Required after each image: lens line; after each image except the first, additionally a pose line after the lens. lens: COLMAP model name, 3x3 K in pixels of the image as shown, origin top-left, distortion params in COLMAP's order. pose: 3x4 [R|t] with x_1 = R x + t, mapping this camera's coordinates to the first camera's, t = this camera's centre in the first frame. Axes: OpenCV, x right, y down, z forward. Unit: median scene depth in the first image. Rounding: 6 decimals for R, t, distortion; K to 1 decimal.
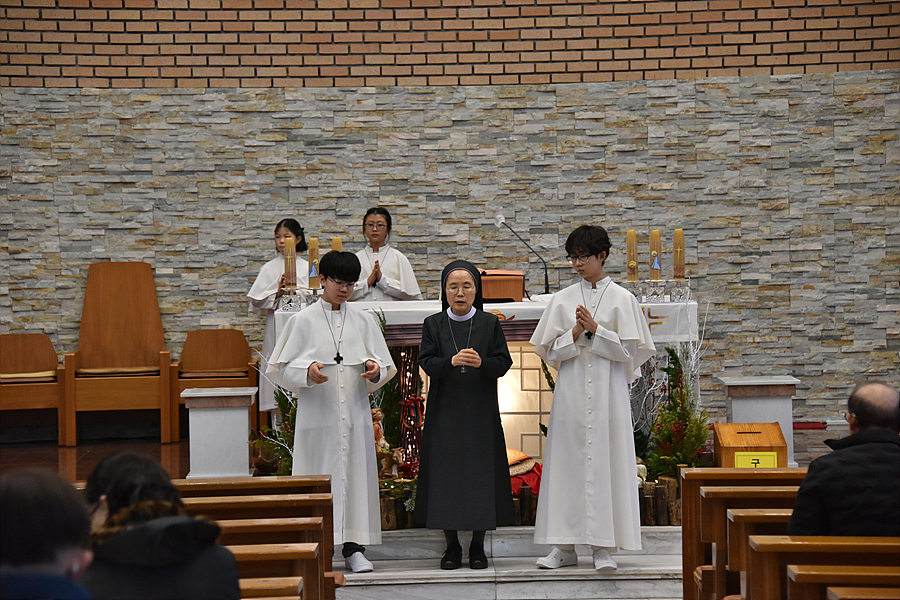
lens RADIAL K [[3097.7, 0, 447.6], [0, 3097.7, 309.4], [0, 0, 1]] dist [1.520220, 0.000000]
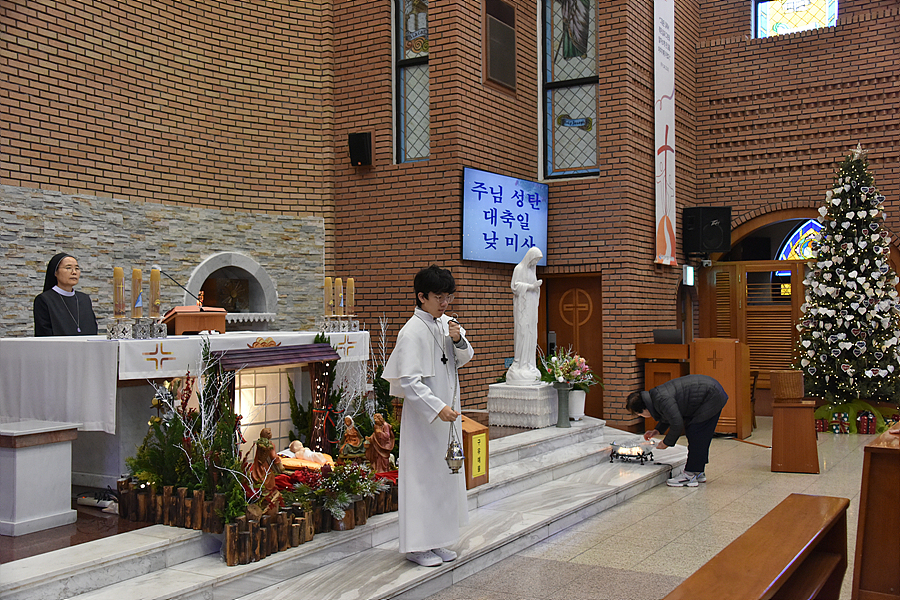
lens RADIAL K [[952.3, 0, 440.0], [0, 952.3, 298.5], [0, 0, 1]] dist [0.130366, 0.000000]
pose [[0.526915, 0.032021, 0.849315, -0.216881], [0.027799, 0.998106, -0.054877, 0.005942], [-0.849463, 0.052526, 0.525027, 0.617649]]
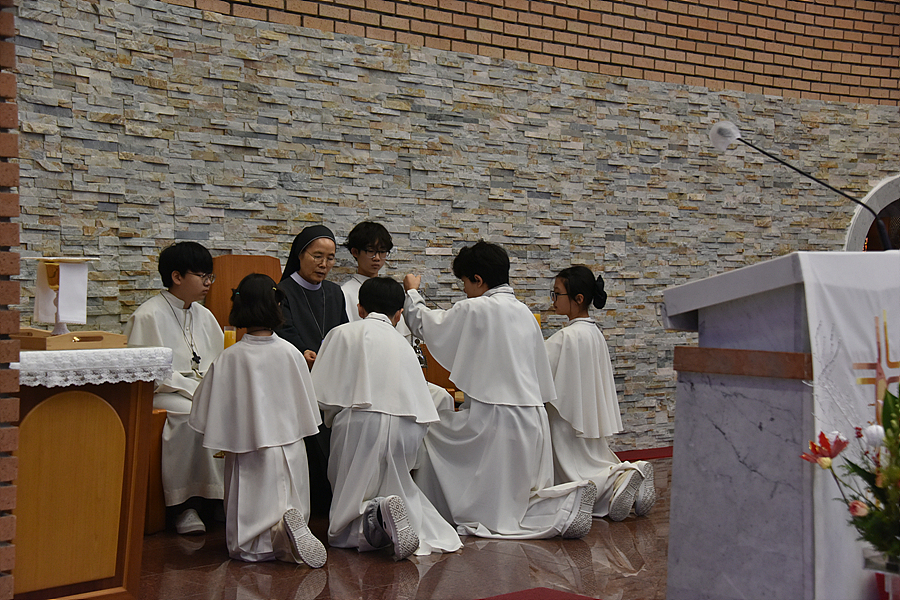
lens RADIAL K [[1524.6, 0, 452.3], [0, 1524.6, 308.9], [0, 0, 1]] dist [0.391856, 0.000000]
pose [[0.735411, 0.012185, 0.677511, -0.309724], [0.002449, 0.999784, -0.020639, 0.004845], [-0.677617, 0.016837, 0.735223, 0.703766]]
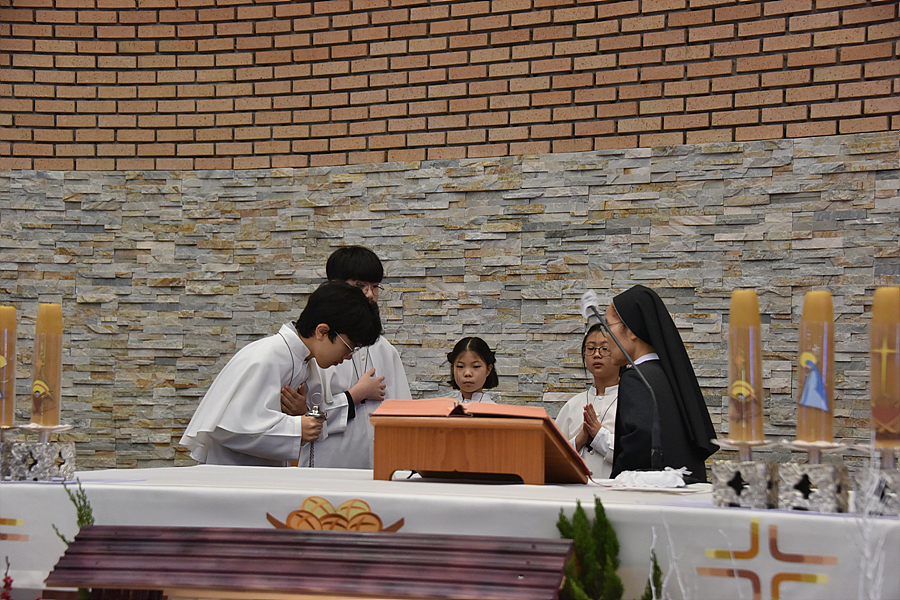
lens RADIAL K [[1602.5, 0, 448.8], [0, 1602.5, 309.8], [0, 0, 1]] dist [0.438093, 0.000000]
pose [[0.892842, 0.007244, -0.450311, 0.091344], [-0.054296, 0.994309, -0.091659, -0.004402], [0.447085, 0.106287, 0.888154, 0.685228]]
